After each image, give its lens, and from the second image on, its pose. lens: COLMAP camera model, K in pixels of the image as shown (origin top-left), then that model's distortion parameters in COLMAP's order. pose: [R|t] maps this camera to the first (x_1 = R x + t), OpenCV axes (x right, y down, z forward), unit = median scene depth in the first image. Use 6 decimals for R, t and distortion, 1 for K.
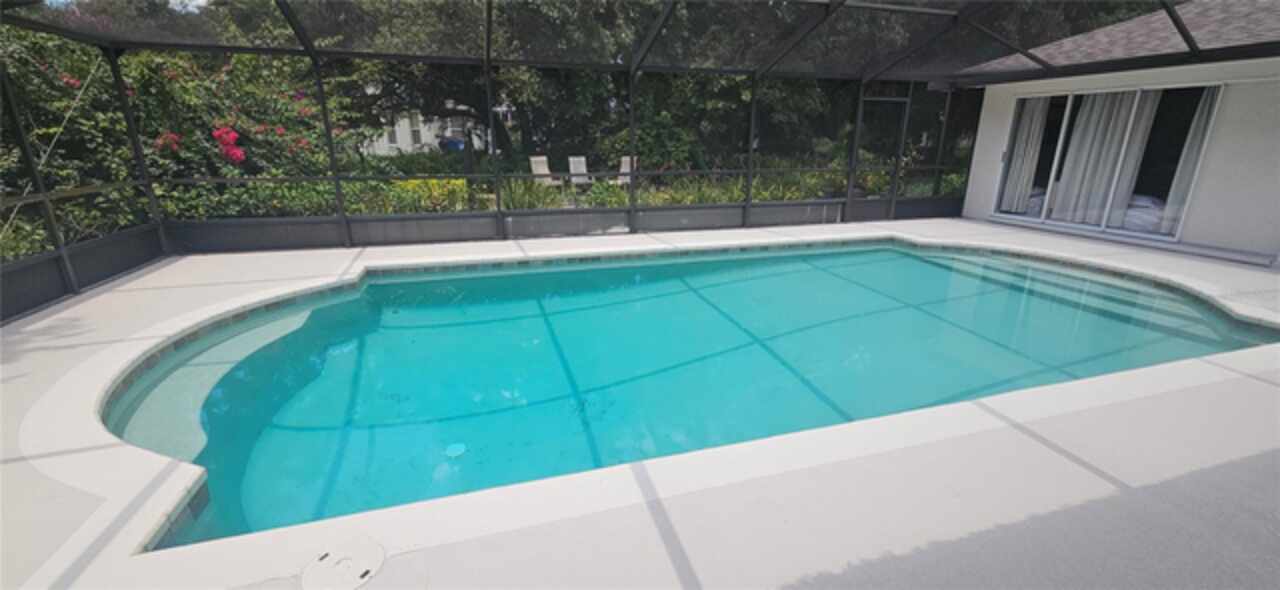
lens RADIAL K [[518.2, 0, 646.9], [0, 518.2, 295.9], [0, 0, 1]] dist [0.000589, 0.000012]
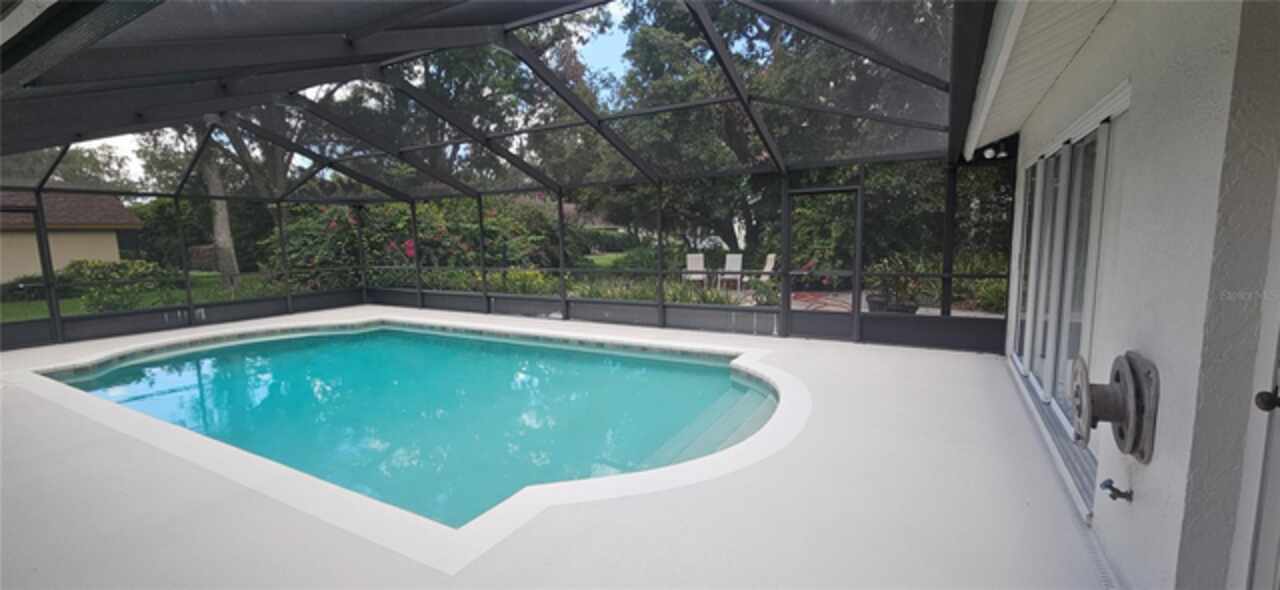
lens RADIAL K [[518.2, 0, 646.9], [0, 518.2, 295.9], [0, 0, 1]] dist [0.000589, 0.000012]
pose [[0.690726, 0.063590, -0.720315, 0.891989], [-0.196498, 0.975149, -0.102339, -0.089533], [0.695907, 0.212228, 0.686056, 0.332375]]
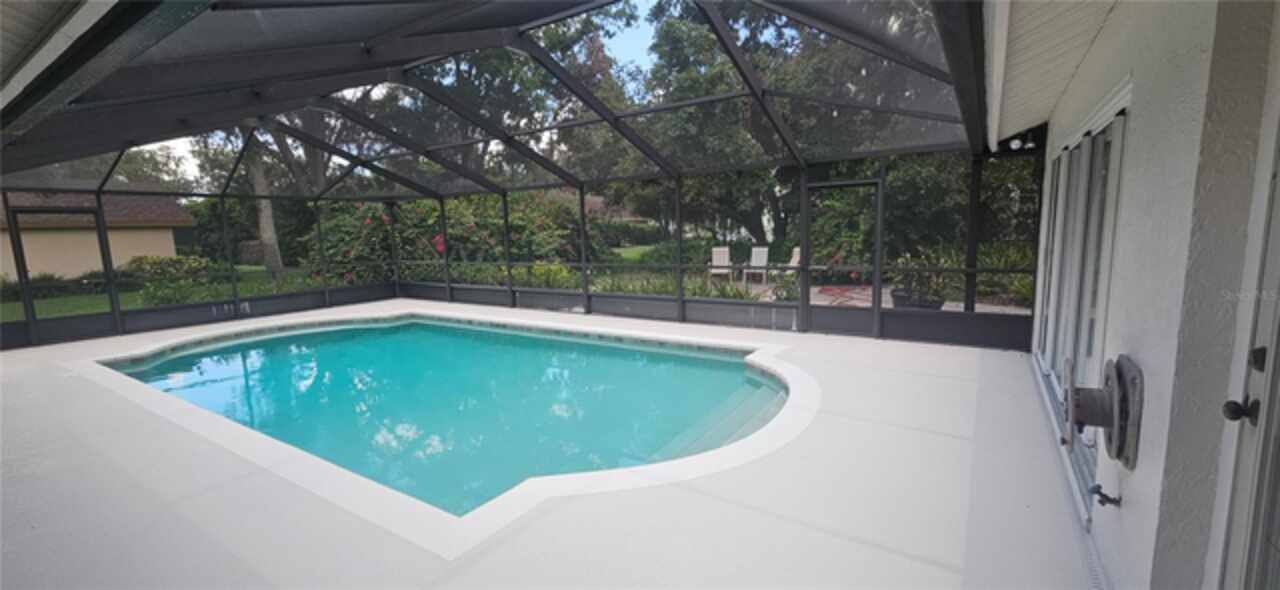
lens RADIAL K [[518.2, 0, 646.9], [0, 518.2, 295.9], [0, 0, 1]] dist [0.000589, 0.000012]
pose [[0.646561, 0.074398, -0.759226, 0.911655], [-0.201935, 0.976423, -0.076288, -0.097510], [0.735650, 0.202640, 0.646340, 0.342261]]
